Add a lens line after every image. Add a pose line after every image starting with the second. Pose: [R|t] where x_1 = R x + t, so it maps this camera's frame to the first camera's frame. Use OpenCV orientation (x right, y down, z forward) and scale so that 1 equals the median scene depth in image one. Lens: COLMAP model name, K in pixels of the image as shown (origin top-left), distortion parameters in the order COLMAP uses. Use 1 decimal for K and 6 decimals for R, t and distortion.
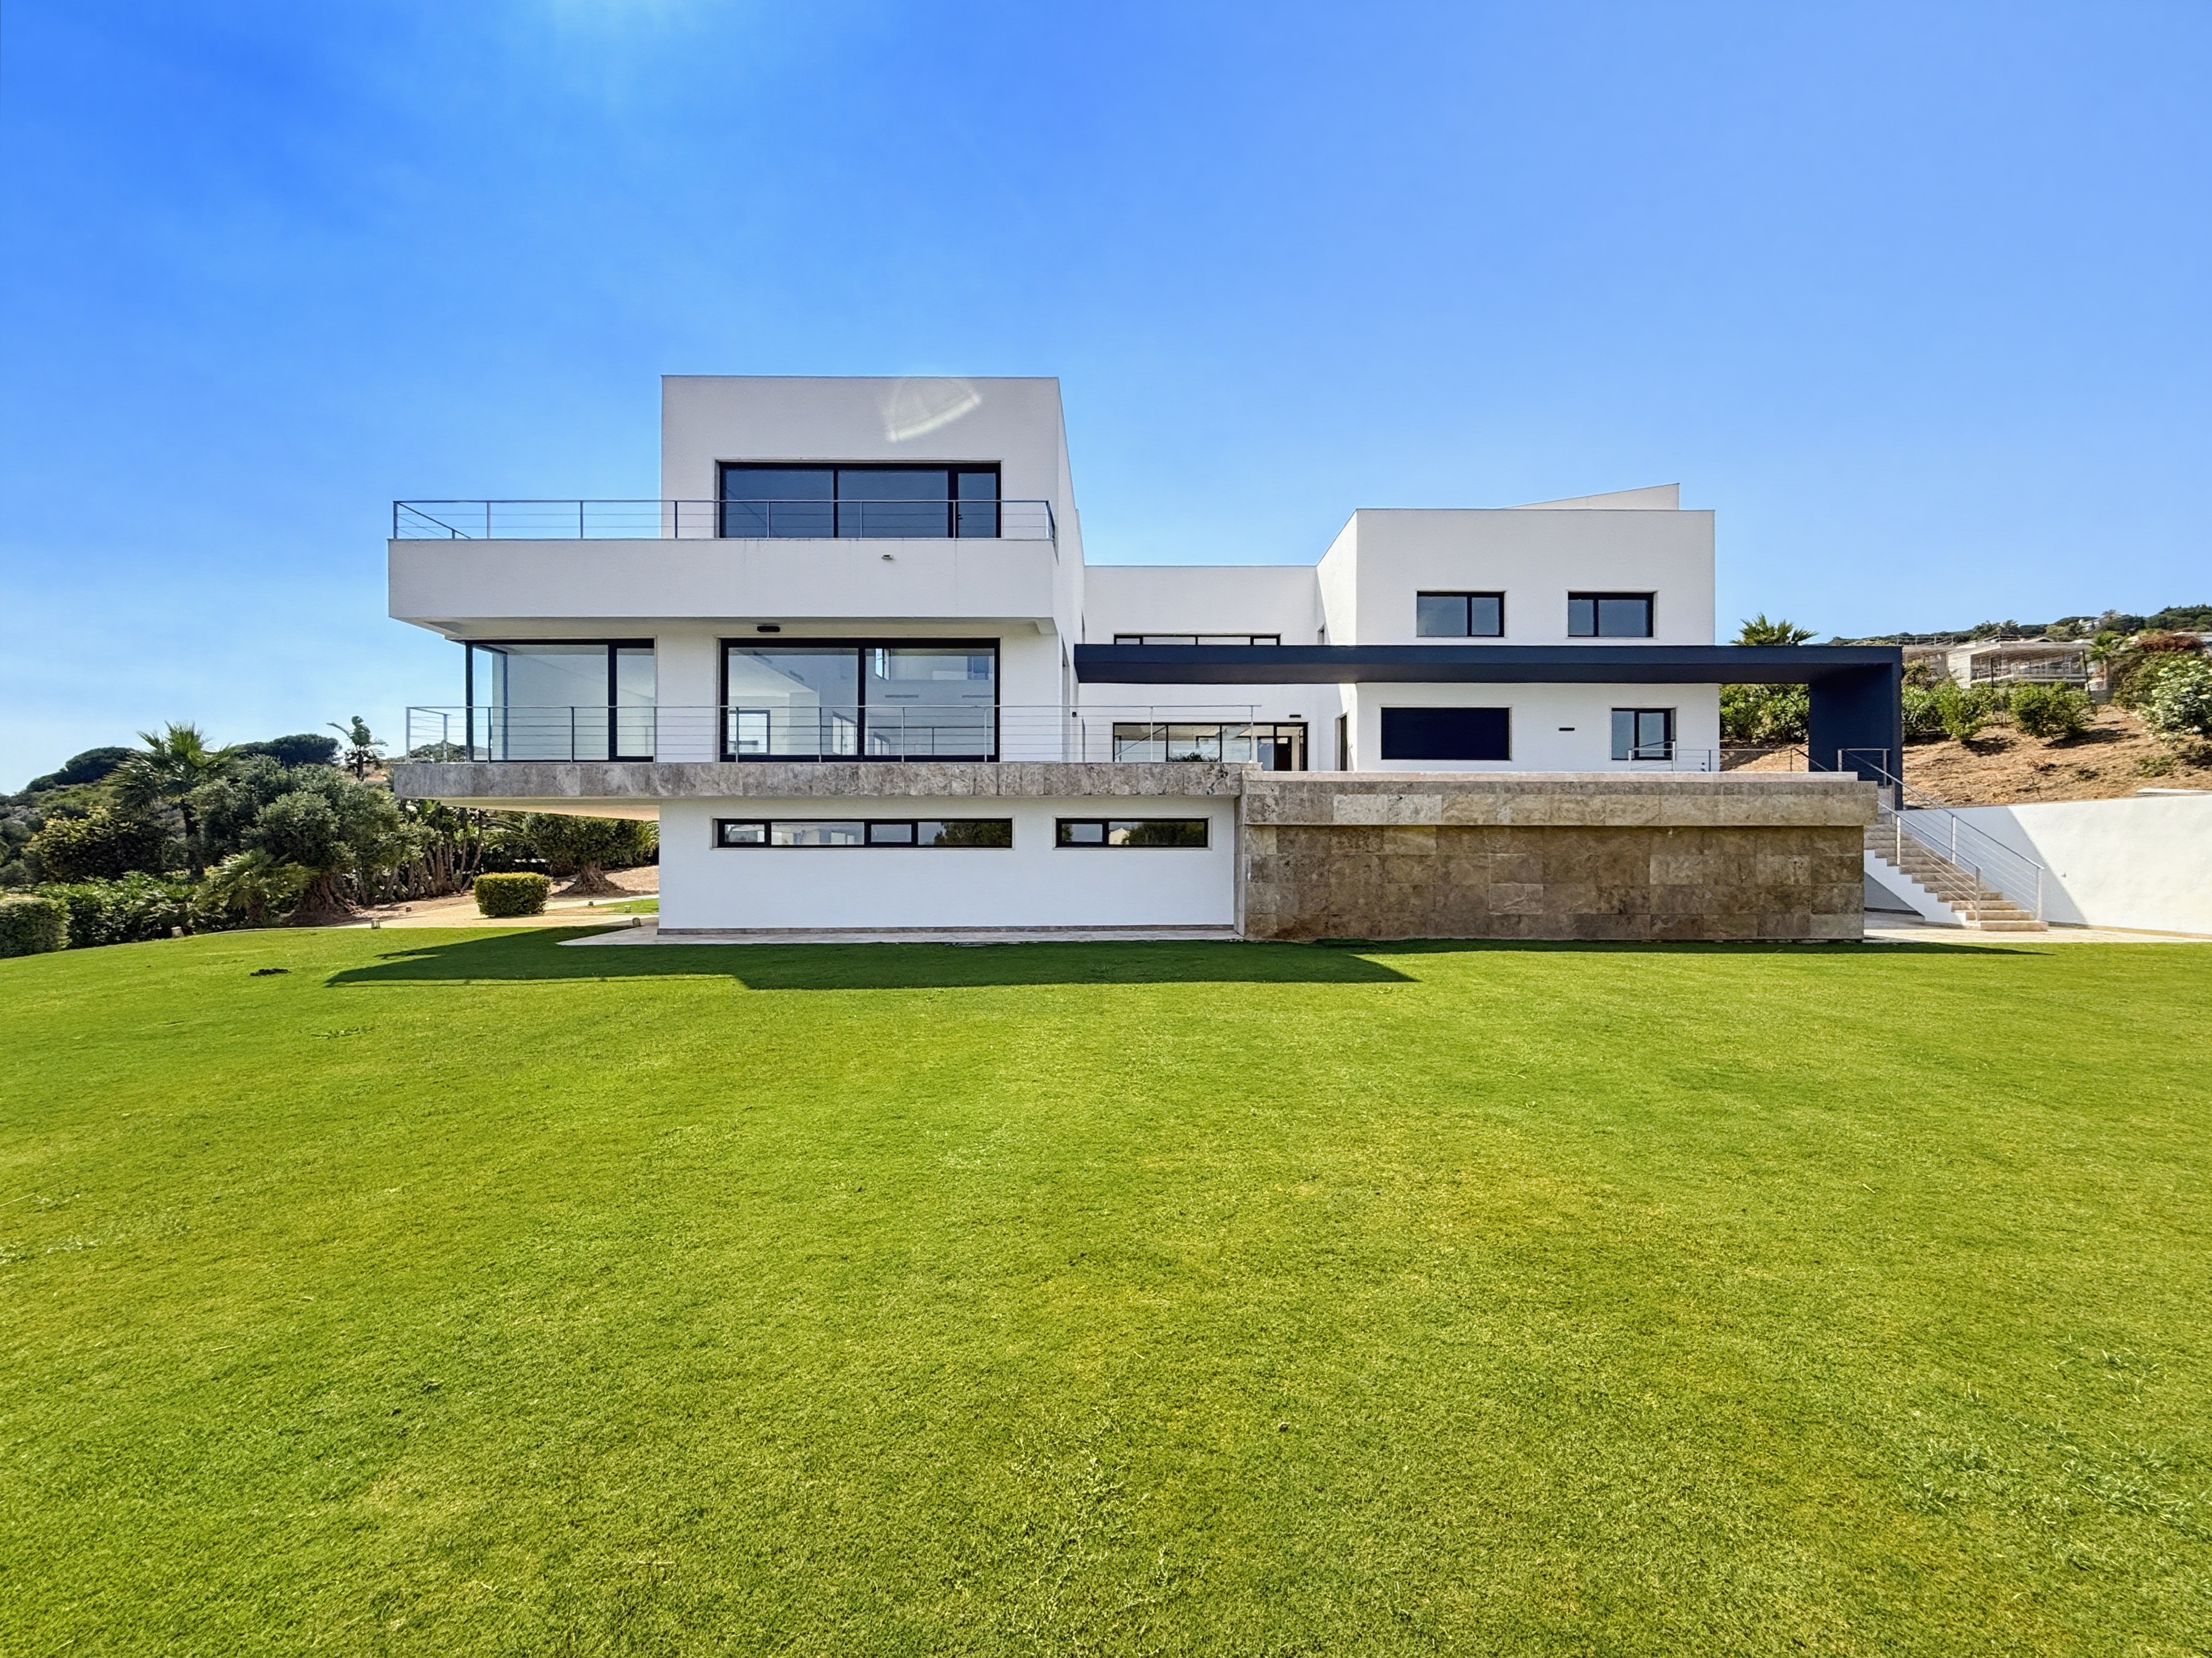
lens RADIAL K [[888.3, 0, 1106.8], [0, 888.3, 843.0], [0, 0, 1]] dist [0.004419, 0.000171]
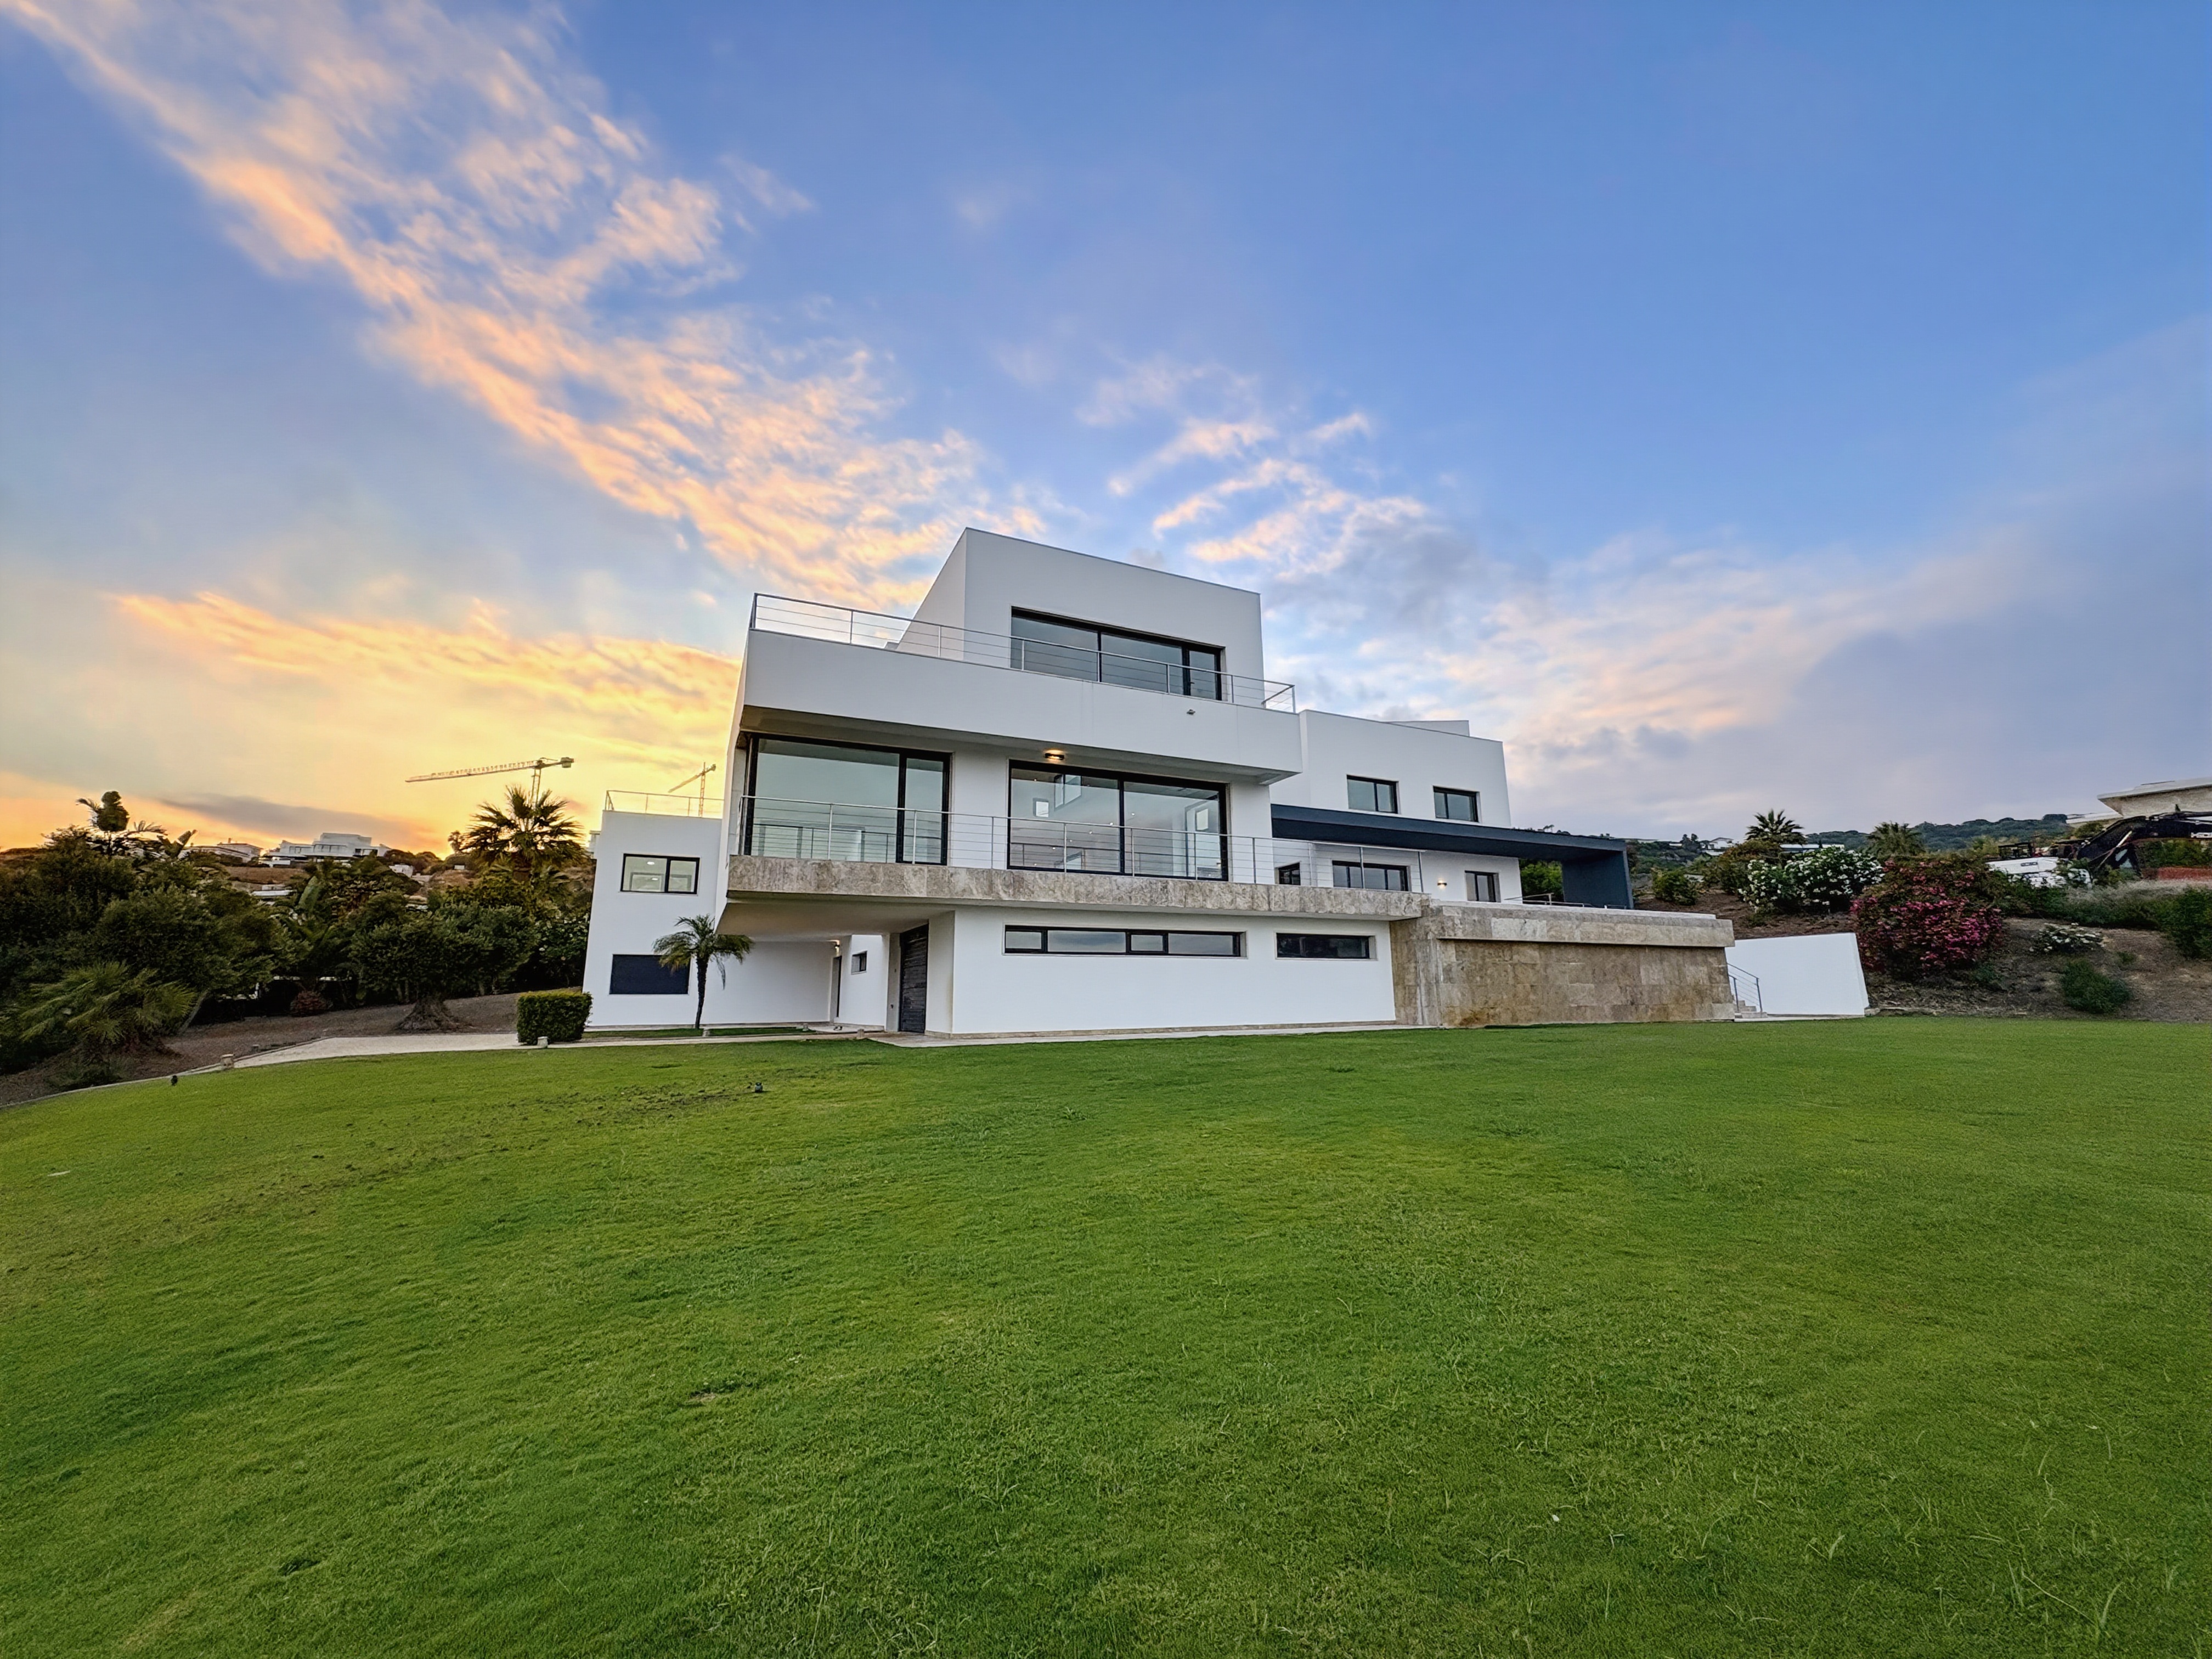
lens RADIAL K [[863.1, 0, 1102.2], [0, 863.1, 833.7], [0, 0, 1]] dist [-0.004225, -0.000139]
pose [[0.911728, 0.071227, 0.404572, -0.830932], [0.001615, 0.984224, -0.176917, 0.051823], [-0.410791, 0.161954, 0.897230, 0.026027]]
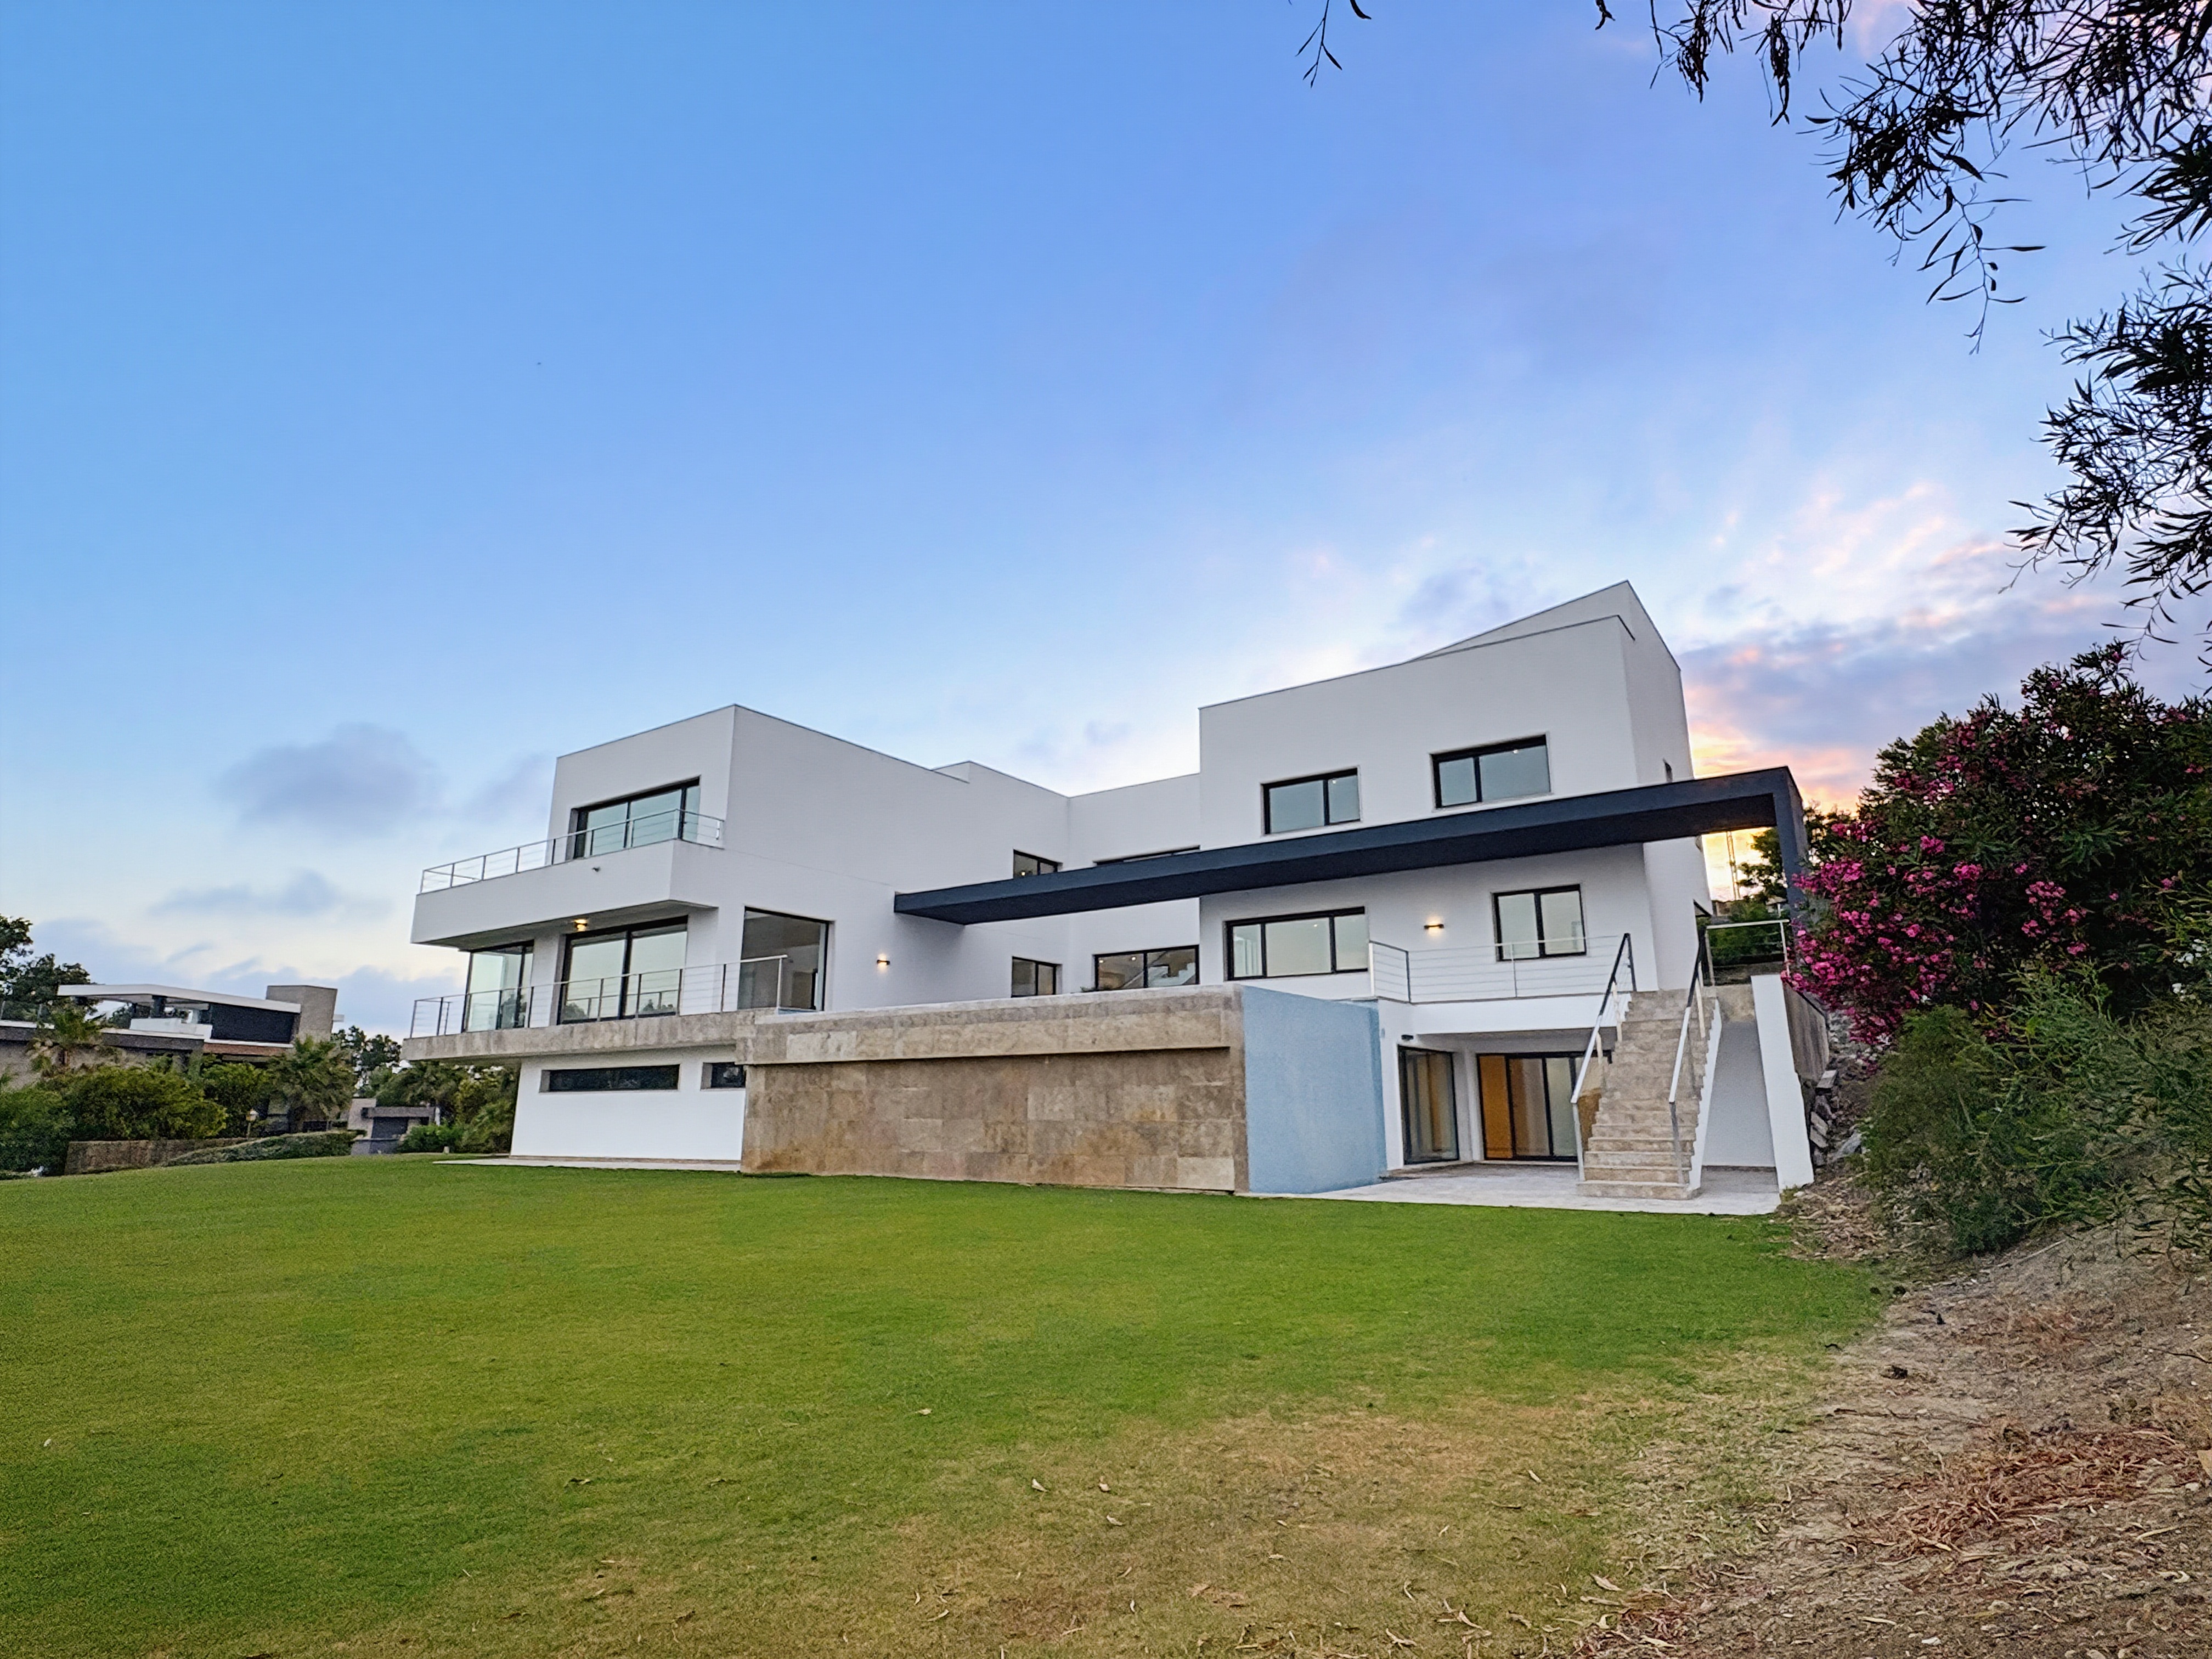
lens RADIAL K [[1143.3, 0, 1104.2], [0, 1143.3, 836.3], [0, 0, 1]] dist [-0.000604, 0.000368]
pose [[0.823383, -0.135529, -0.551065, 1.360701], [0.008930, 0.974037, -0.226211, 0.028770], [0.567416, 0.181337, 0.803216, 0.046398]]
